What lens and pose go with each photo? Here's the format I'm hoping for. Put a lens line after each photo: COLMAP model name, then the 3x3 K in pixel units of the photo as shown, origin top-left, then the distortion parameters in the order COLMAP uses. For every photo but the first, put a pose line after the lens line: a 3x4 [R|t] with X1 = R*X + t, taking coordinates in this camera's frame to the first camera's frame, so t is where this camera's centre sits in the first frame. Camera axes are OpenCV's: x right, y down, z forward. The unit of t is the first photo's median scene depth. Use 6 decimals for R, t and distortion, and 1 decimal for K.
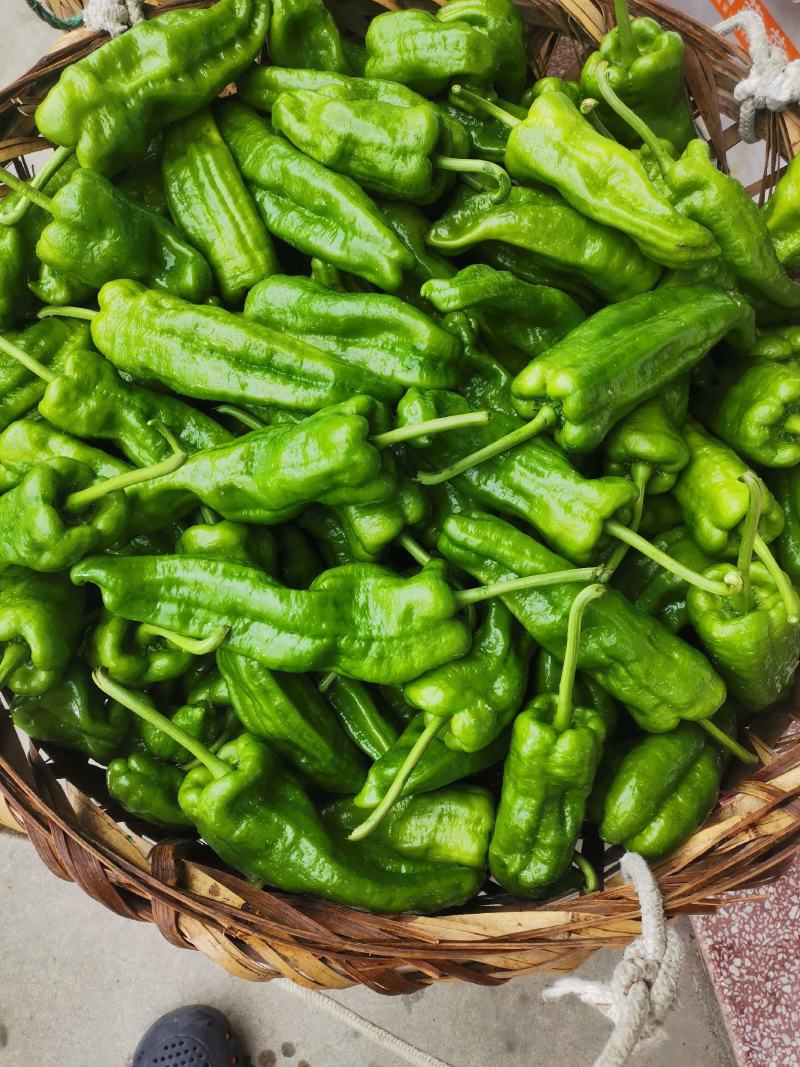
lens RADIAL K [[806.9, 0, 384.8], [0, 806.9, 537.0], [0, 0, 1]] dist [0.041702, -0.032406]
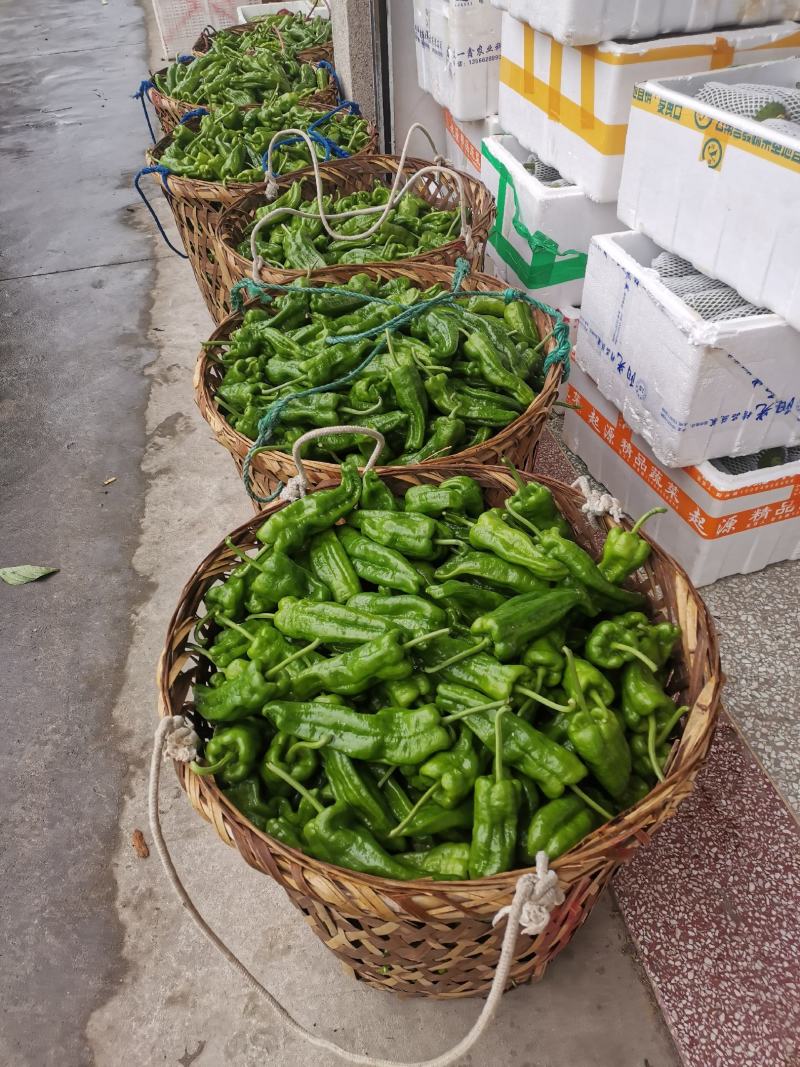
lens RADIAL K [[806.9, 0, 384.8], [0, 806.9, 537.0], [0, 0, 1]] dist [0.041702, -0.032406]
pose [[0.993340, -0.048730, -0.104409, 0.158542], [-0.009005, 0.870560, -0.491980, 0.602131], [0.114869, 0.489643, 0.864323, -0.903994]]
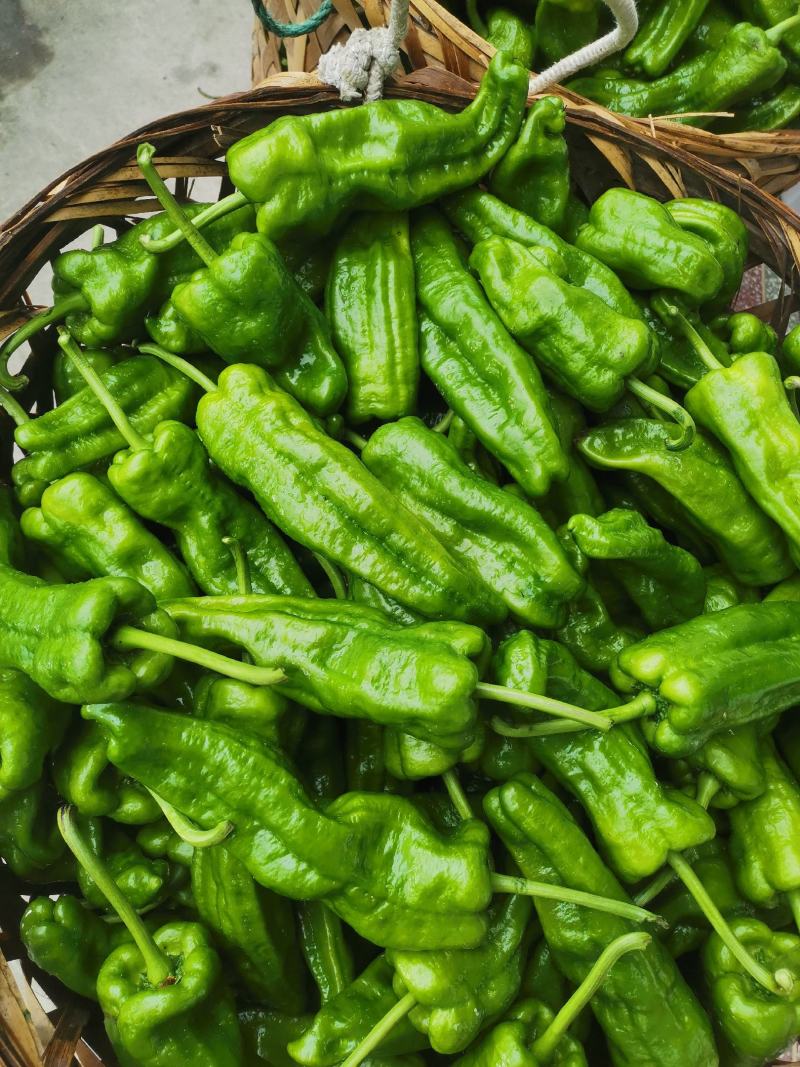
lens RADIAL K [[806.9, 0, 384.8], [0, 806.9, 537.0], [0, 0, 1]] dist [0.041702, -0.032406]
pose [[0.924968, 0.371550, 0.079903, -0.196823], [-0.371783, 0.928235, -0.012497, -0.190718], [-0.078812, -0.018147, 0.996724, 0.118751]]
